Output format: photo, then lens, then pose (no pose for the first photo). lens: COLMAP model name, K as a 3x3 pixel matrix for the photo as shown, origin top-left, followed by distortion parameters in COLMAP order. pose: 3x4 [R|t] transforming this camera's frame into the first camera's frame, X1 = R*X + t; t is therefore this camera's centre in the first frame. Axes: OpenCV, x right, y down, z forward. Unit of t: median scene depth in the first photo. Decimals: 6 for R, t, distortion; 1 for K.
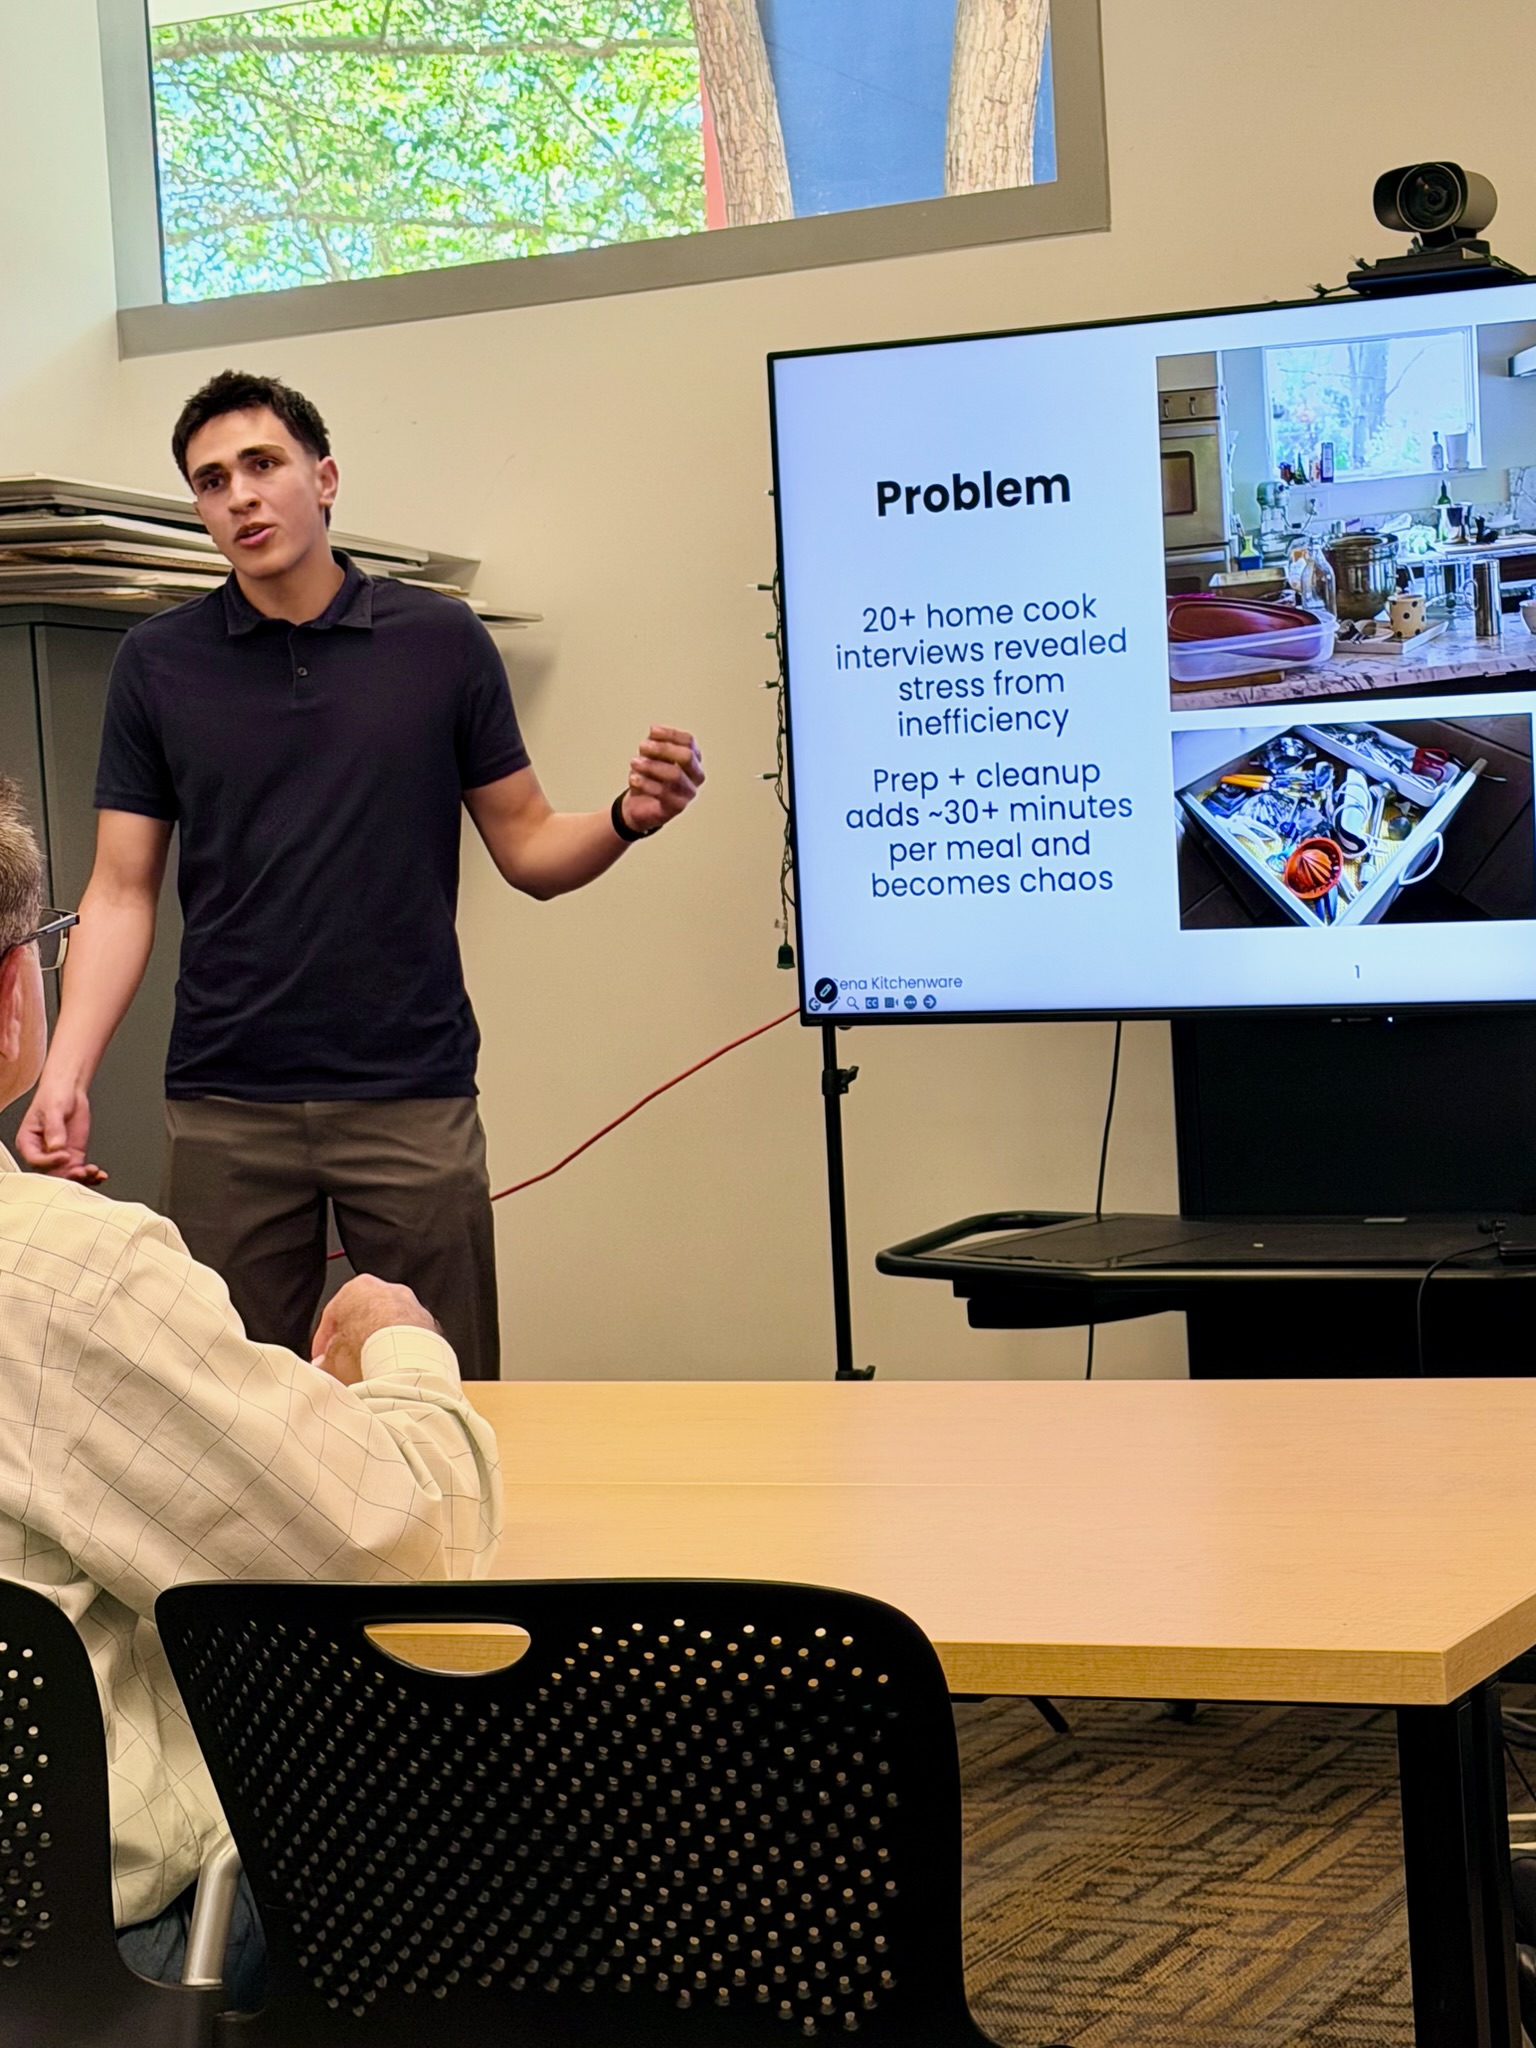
lens RADIAL K [[4598.0, 0, 768.0], [0, 4598.0, 1024.0], [0, 0, 1]] dist [0.135055, -0.049426]
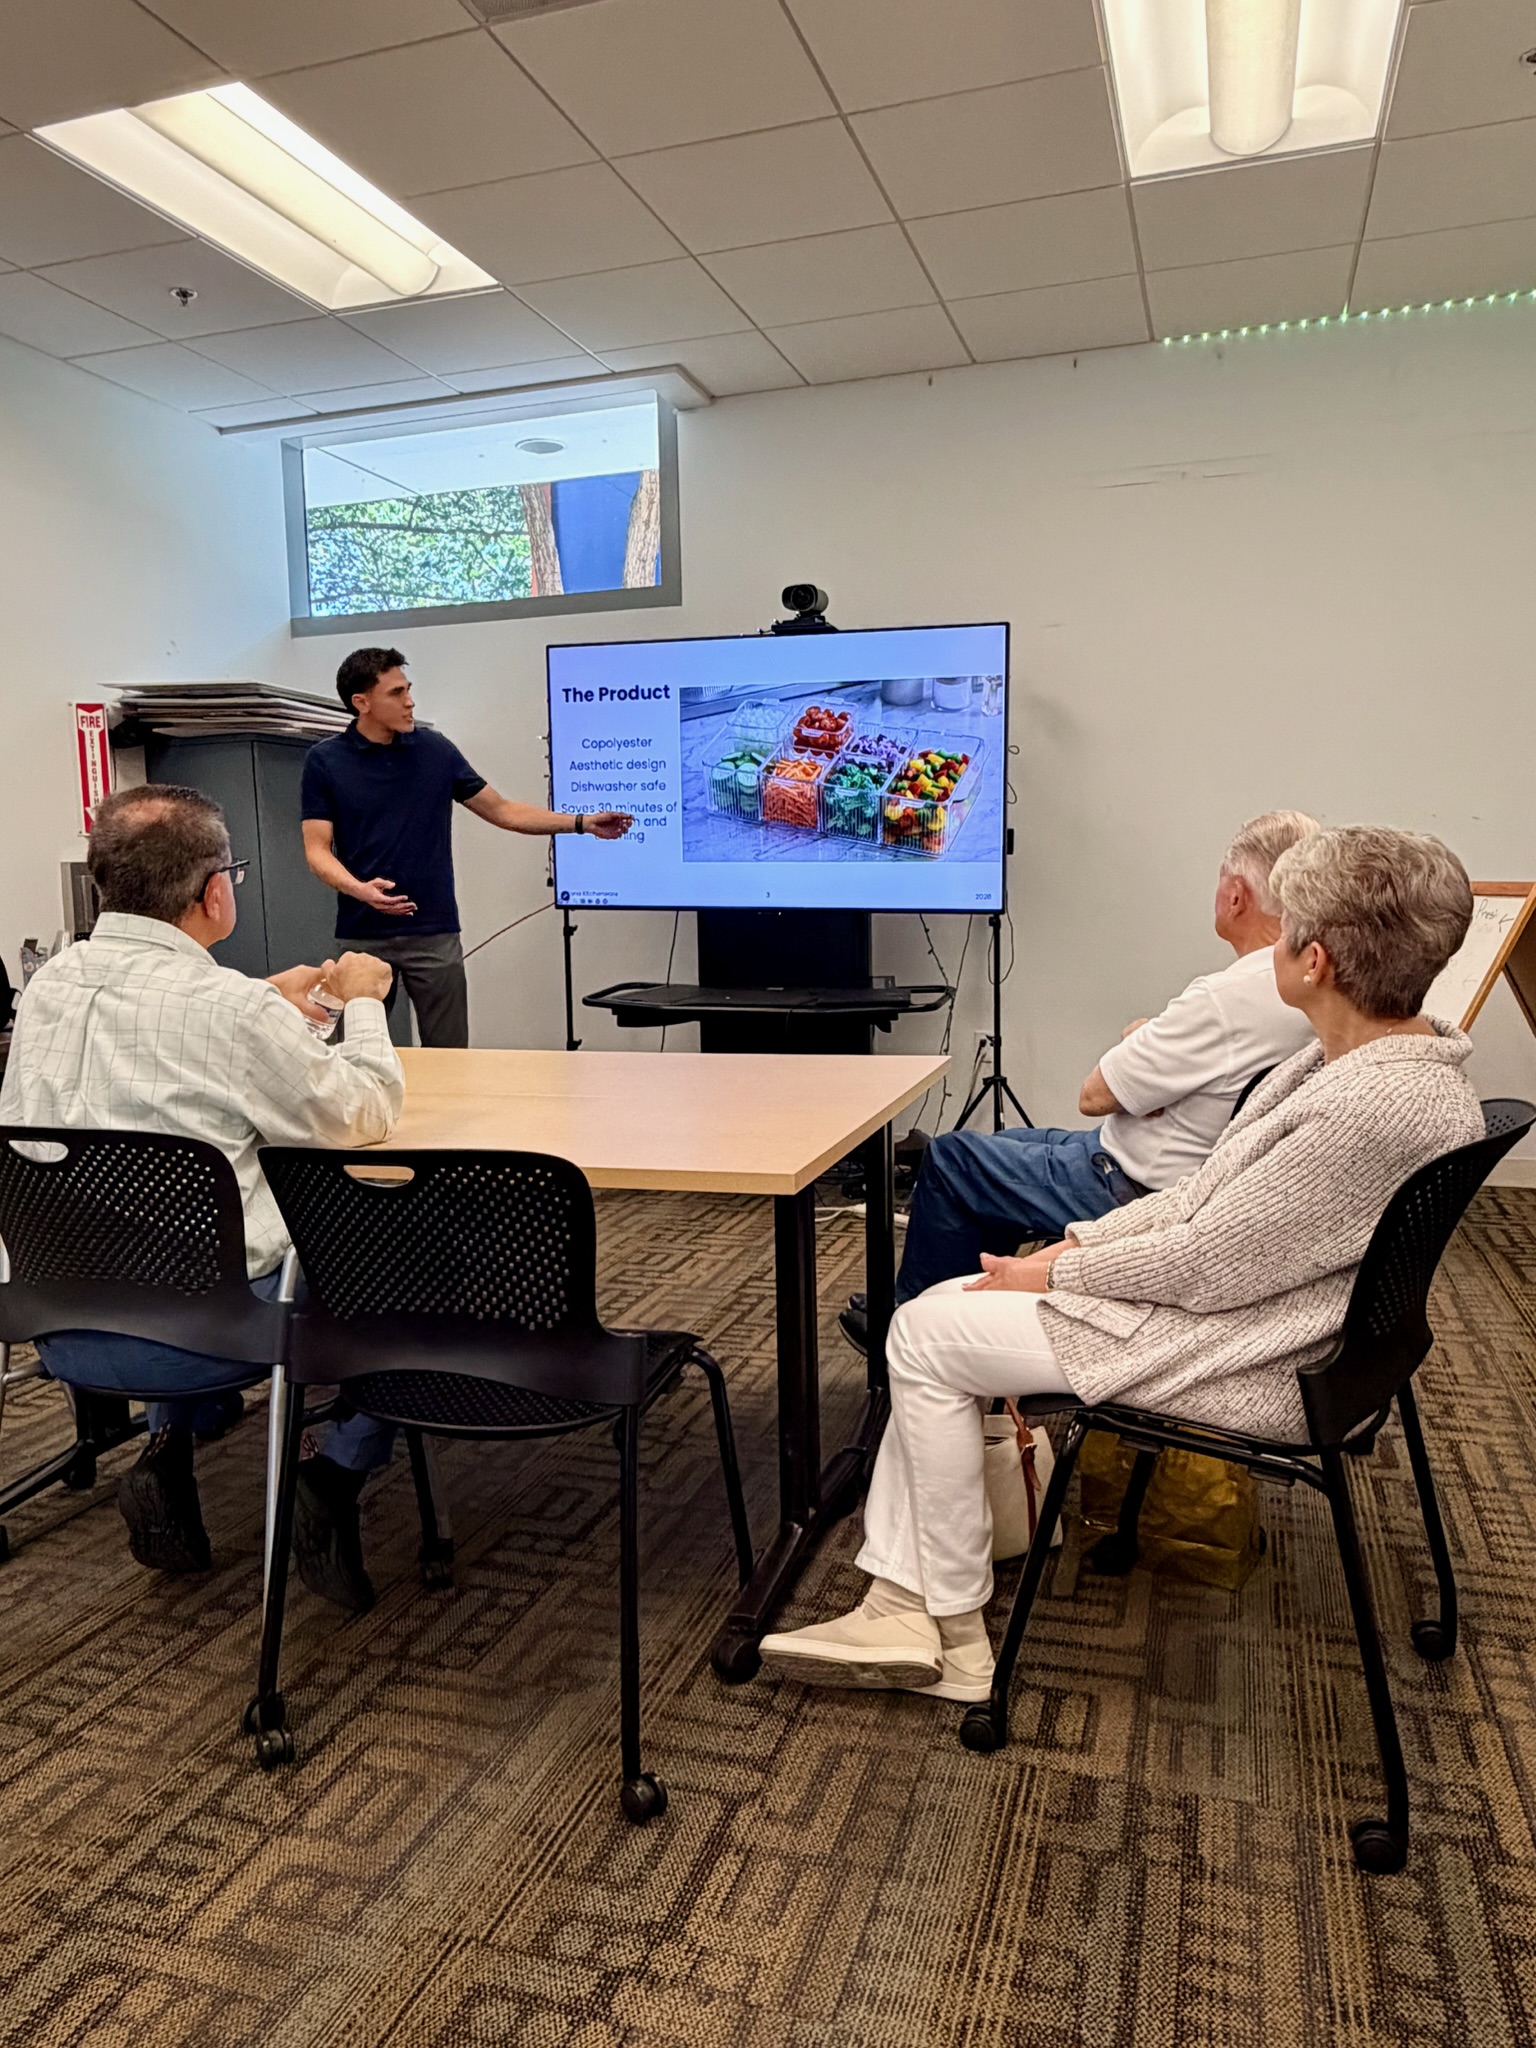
lens RADIAL K [[1426.7, 0, 768.0], [0, 1426.7, 1024.0], [0, 0, 1]] dist [-0.009163, -0.004004]
pose [[0.991248, 0.018914, 0.130652, 0.023137], [-0.030377, 0.995805, 0.086306, -0.008553], [-0.128472, -0.089520, 0.987665, 0.190145]]
